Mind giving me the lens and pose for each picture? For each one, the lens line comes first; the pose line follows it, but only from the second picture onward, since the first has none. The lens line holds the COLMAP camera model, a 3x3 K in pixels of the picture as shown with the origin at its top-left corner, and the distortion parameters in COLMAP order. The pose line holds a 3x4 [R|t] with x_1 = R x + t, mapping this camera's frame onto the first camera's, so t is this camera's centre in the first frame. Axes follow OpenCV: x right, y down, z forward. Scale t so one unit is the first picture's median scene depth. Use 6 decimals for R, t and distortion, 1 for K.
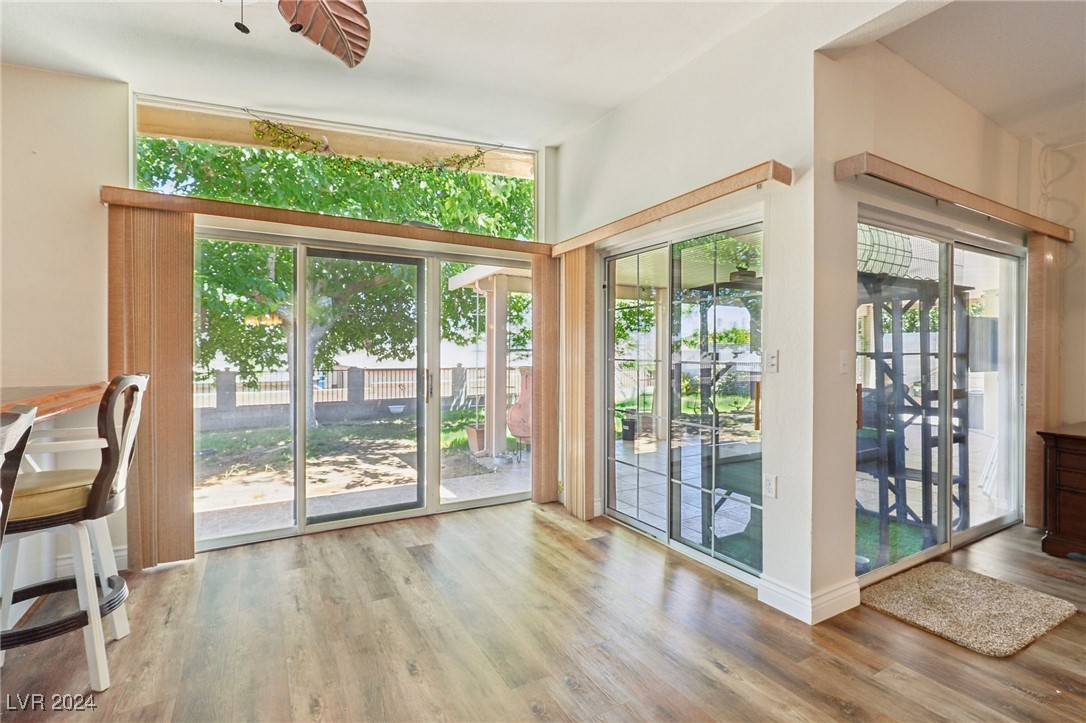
lens RADIAL K [[503.6, 0, 546.0], [0, 503.6, 351.2], [0, 0, 1]] dist [0.000182, -0.000024]
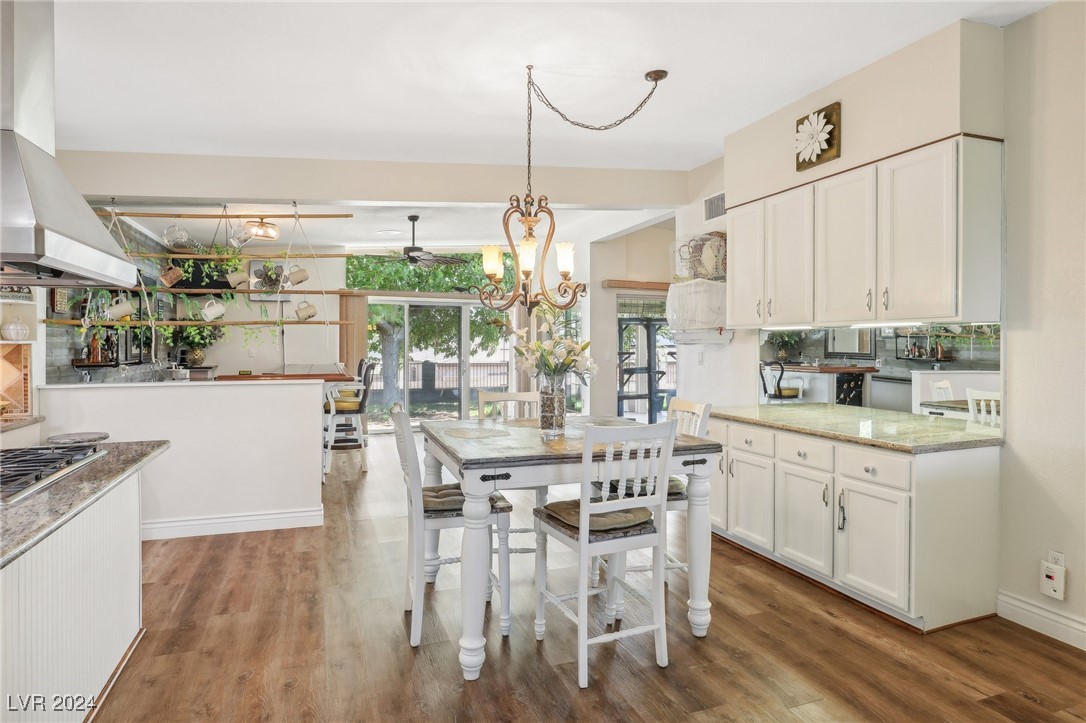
lens RADIAL K [[609.9, 0, 542.1], [0, 609.9, 347.6], [0, 0, 1]] dist [-0.015802, -0.000721]
pose [[0.984806, -0.001712, -0.173649, 0.140815], [0.002244, 0.999993, 0.002864, -0.004833], [0.173643, -0.003210, 0.984804, -0.381773]]
